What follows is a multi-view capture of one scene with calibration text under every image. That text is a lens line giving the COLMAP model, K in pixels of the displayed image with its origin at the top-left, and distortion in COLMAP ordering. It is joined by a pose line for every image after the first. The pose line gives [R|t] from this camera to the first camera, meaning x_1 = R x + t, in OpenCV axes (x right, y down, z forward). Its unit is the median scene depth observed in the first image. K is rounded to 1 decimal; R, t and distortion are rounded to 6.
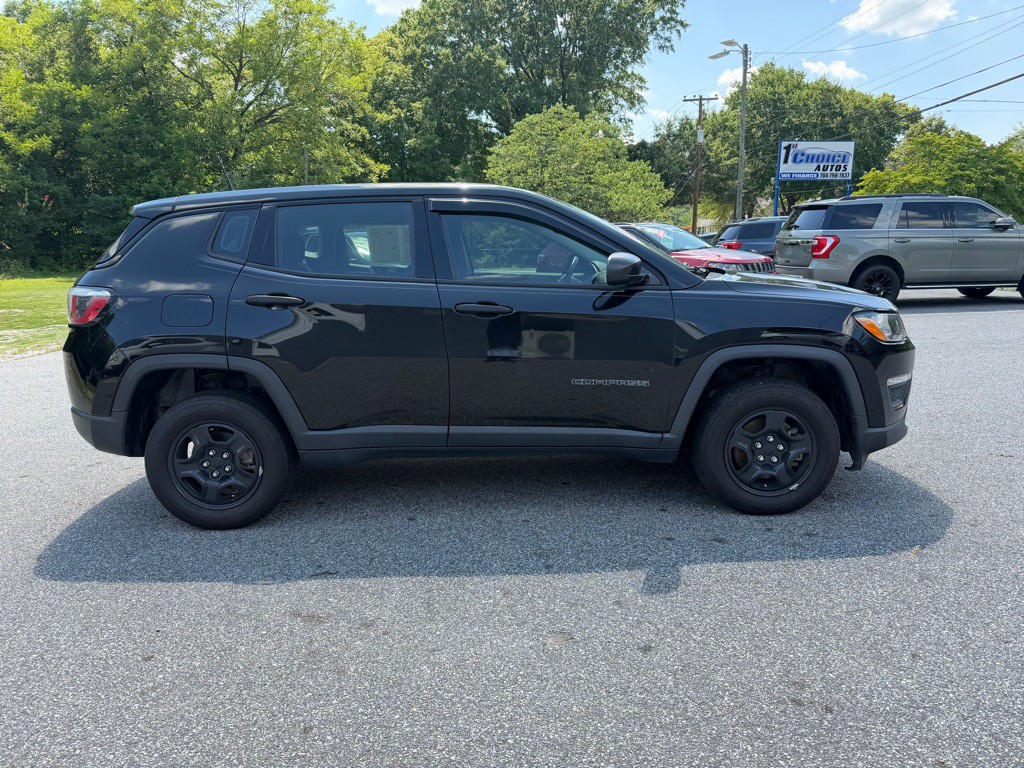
lens RADIAL K [[728.6, 0, 512.0], [0, 728.6, 384.0], [0, 0, 1]] dist [0.005017, -0.019702]
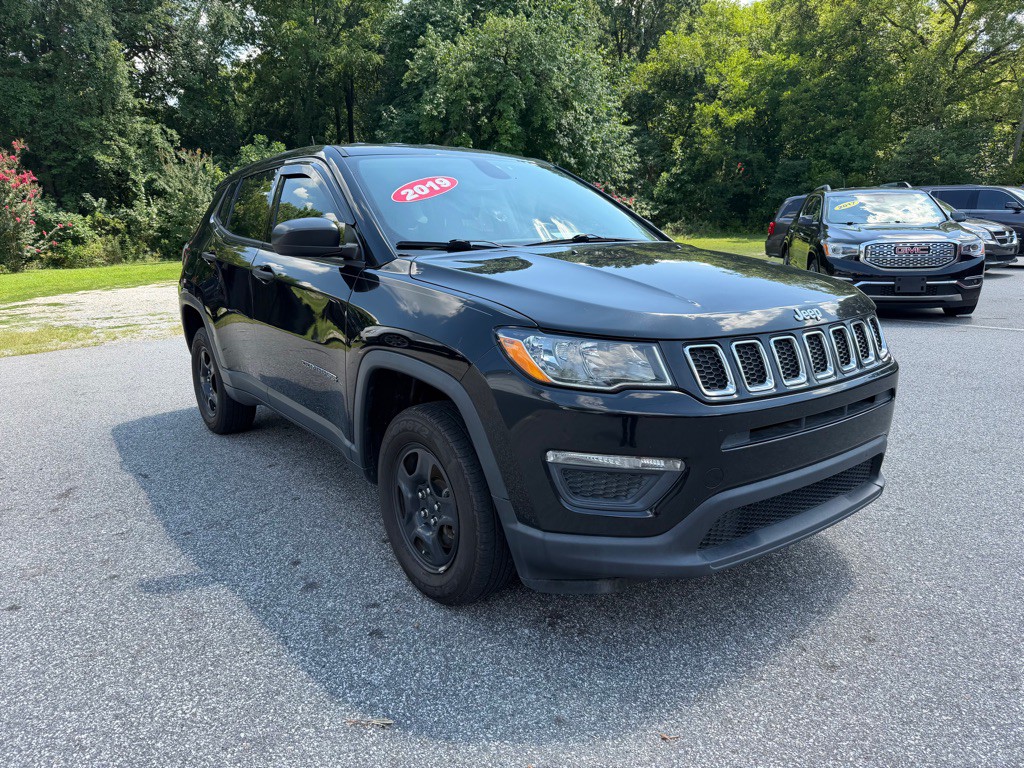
lens RADIAL K [[728.6, 0, 512.0], [0, 728.6, 384.0], [0, 0, 1]] dist [0.005017, -0.019702]
pose [[0.587518, 0.183681, -0.788089, 0.088061], [-0.144307, 0.982069, 0.121311, -0.011532], [0.796240, 0.042454, 0.603489, 0.060228]]
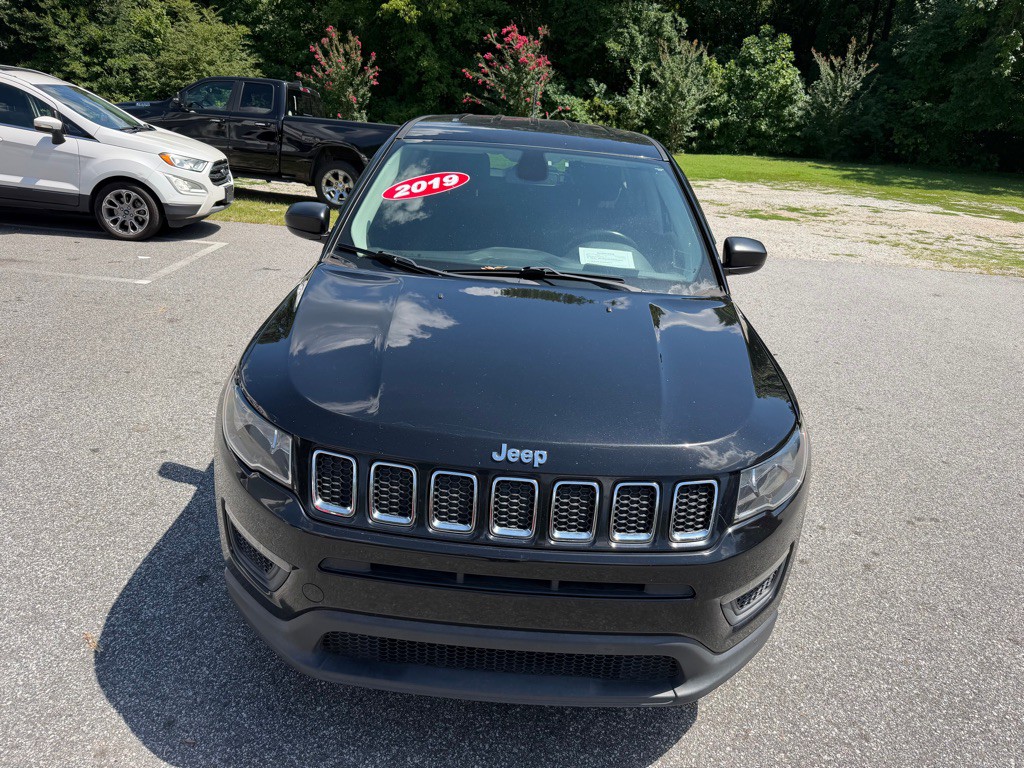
lens RADIAL K [[730.6, 0, 512.2], [0, 730.6, 392.1], [0, 0, 1]] dist [-0.012395, 0.001059]
pose [[-0.037797, 0.389357, -0.920311, 0.095379], [-0.254314, 0.886897, 0.385665, -0.034283], [0.966383, 0.248625, 0.065497, 0.109963]]
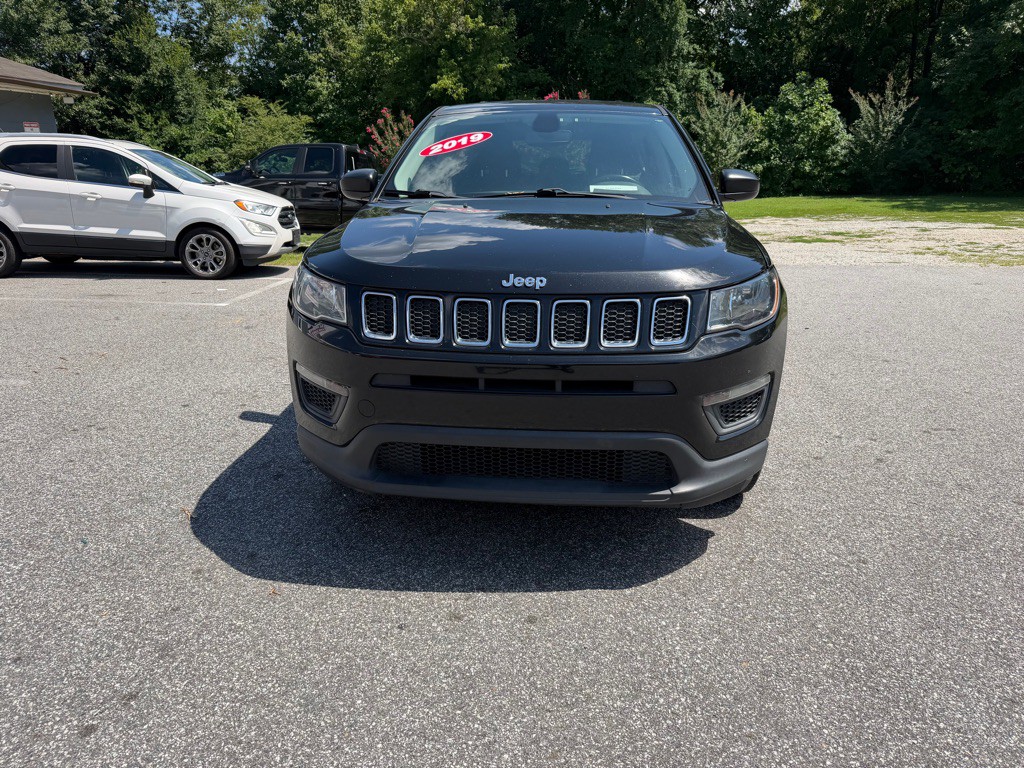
lens RADIAL K [[728.6, 0, 512.0], [0, 728.6, 384.0], [0, 0, 1]] dist [0.005017, -0.019702]
pose [[-0.100832, 0.298898, -0.948943, 0.111430], [-0.177854, 0.933025, 0.312783, -0.023187], [0.978877, 0.200311, -0.040918, 0.117520]]
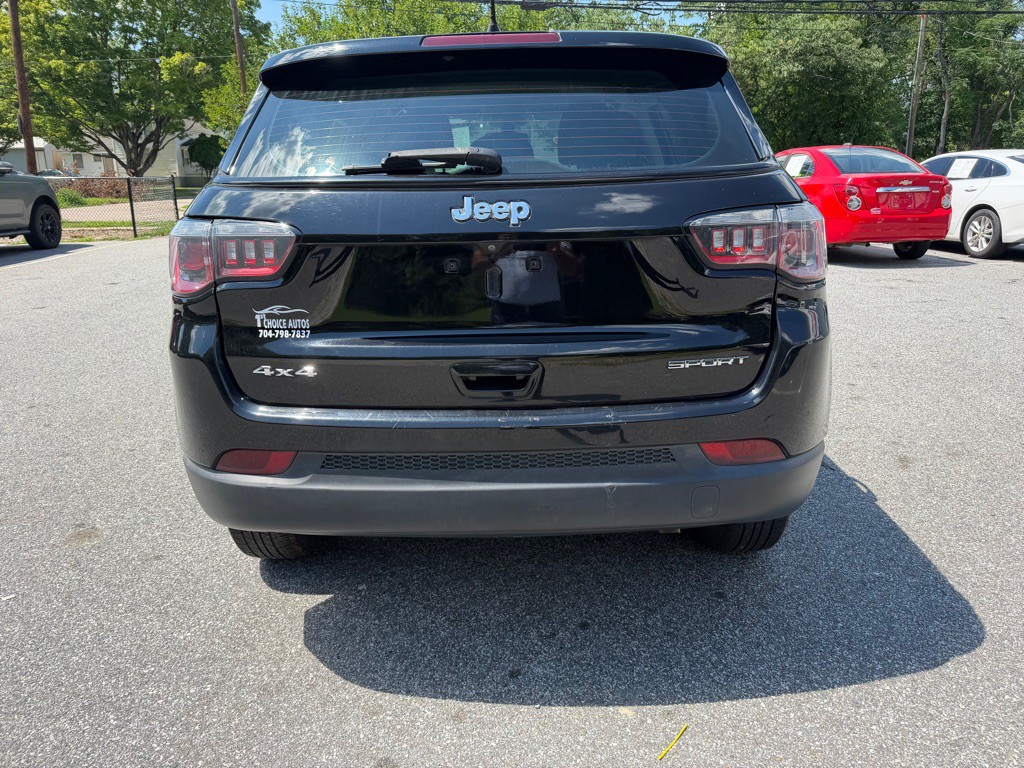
lens RADIAL K [[728.6, 0, 512.0], [0, 728.6, 384.0], [0, 0, 1]] dist [0.005017, -0.019702]
pose [[0.030622, -0.254635, 0.966552, -0.103257], [0.201673, 0.948692, 0.243540, -0.016384], [-0.978974, 0.187470, 0.080404, 0.109032]]
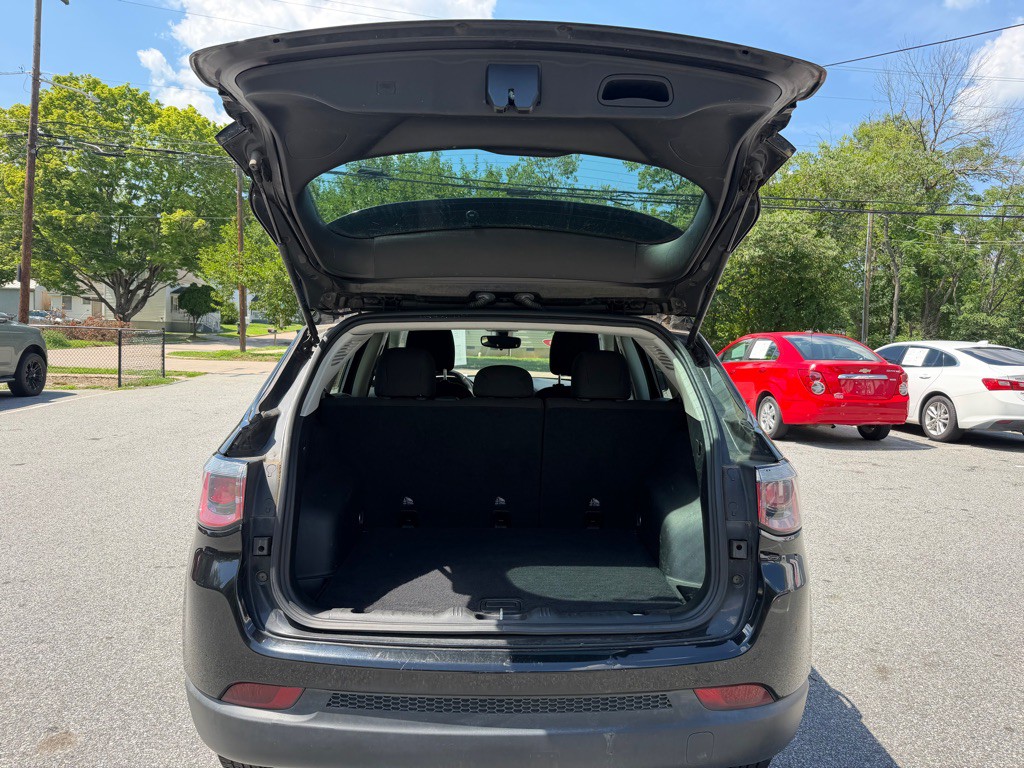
lens RADIAL K [[728.6, 0, 512.0], [0, 728.6, 384.0], [0, 0, 1]] dist [0.005017, -0.019702]
pose [[-0.000750, -0.050982, 0.998699, -0.106462], [0.163818, 0.985201, 0.050416, -0.023308], [-0.986490, 0.163643, 0.007612, 0.109937]]
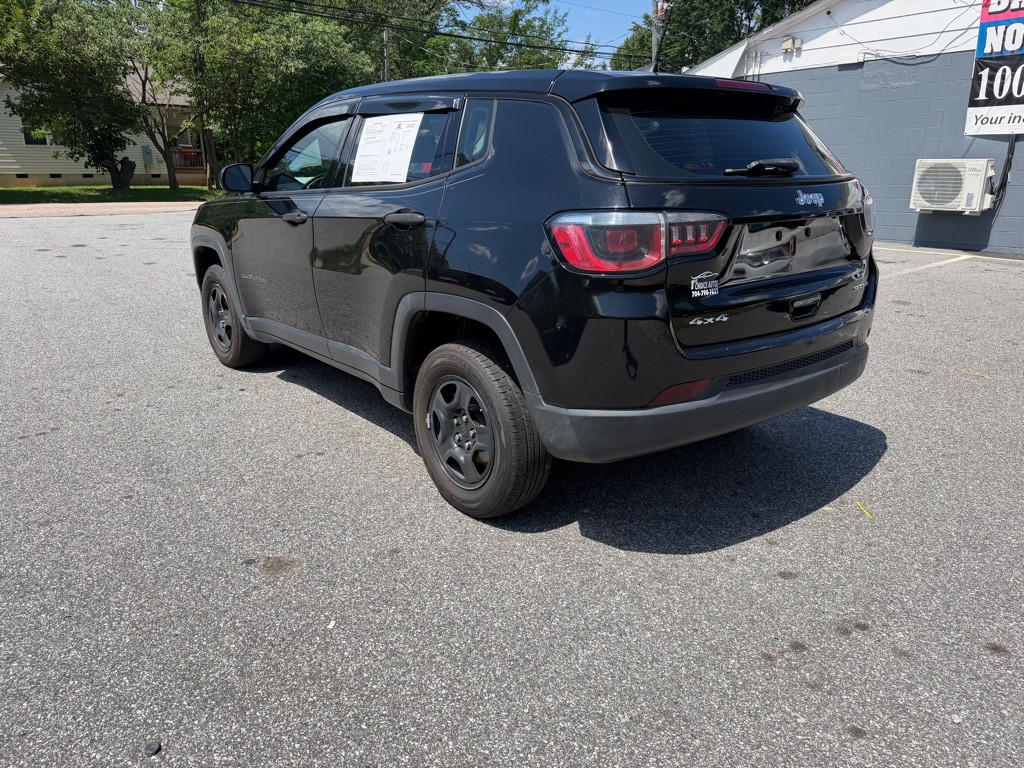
lens RADIAL K [[724.2, 0, 504.0], [0, 724.2, 376.9], [0, 0, 1]] dist [0.008323, -0.011476]
pose [[-0.609632, -0.207785, 0.764967, -0.097486], [0.154081, 0.915565, 0.371484, -0.029696], [-0.777566, 0.344335, -0.526142, 0.172076]]
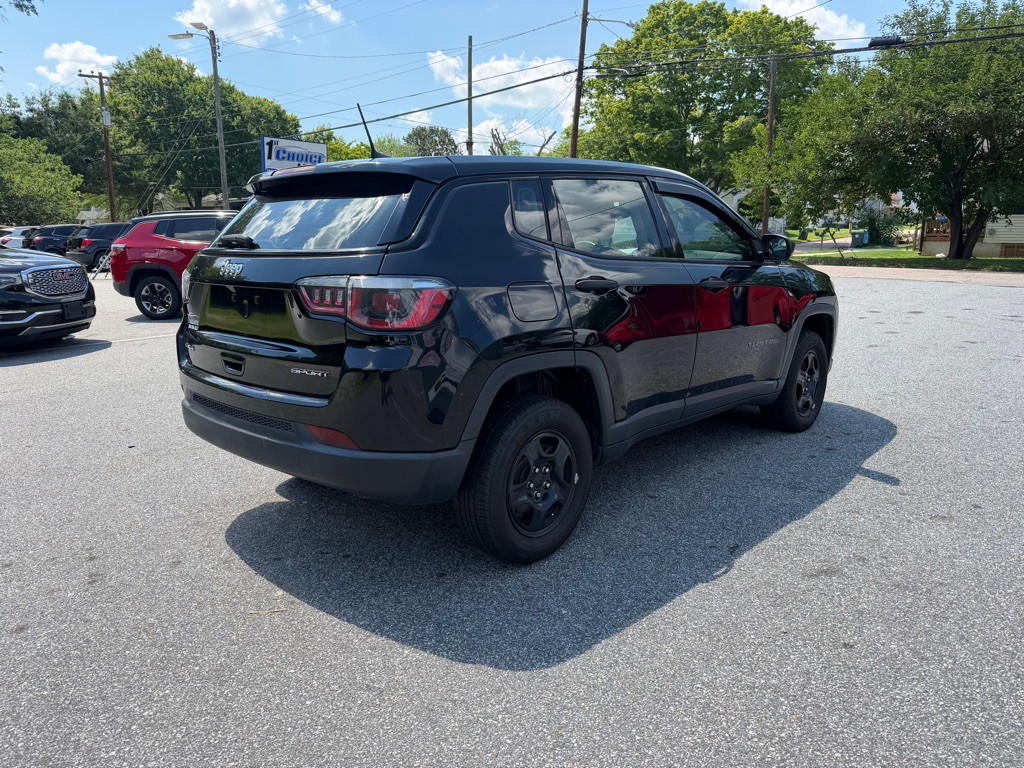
lens RADIAL K [[717.7, 0, 506.9], [0, 717.7, 397.7], [0, 0, 1]] dist [-0.001185, -0.003523]
pose [[0.700398, -0.141393, 0.699607, -0.094281], [0.123287, 0.989415, 0.076538, -0.005142], [-0.703024, 0.032646, 0.710416, 0.041170]]
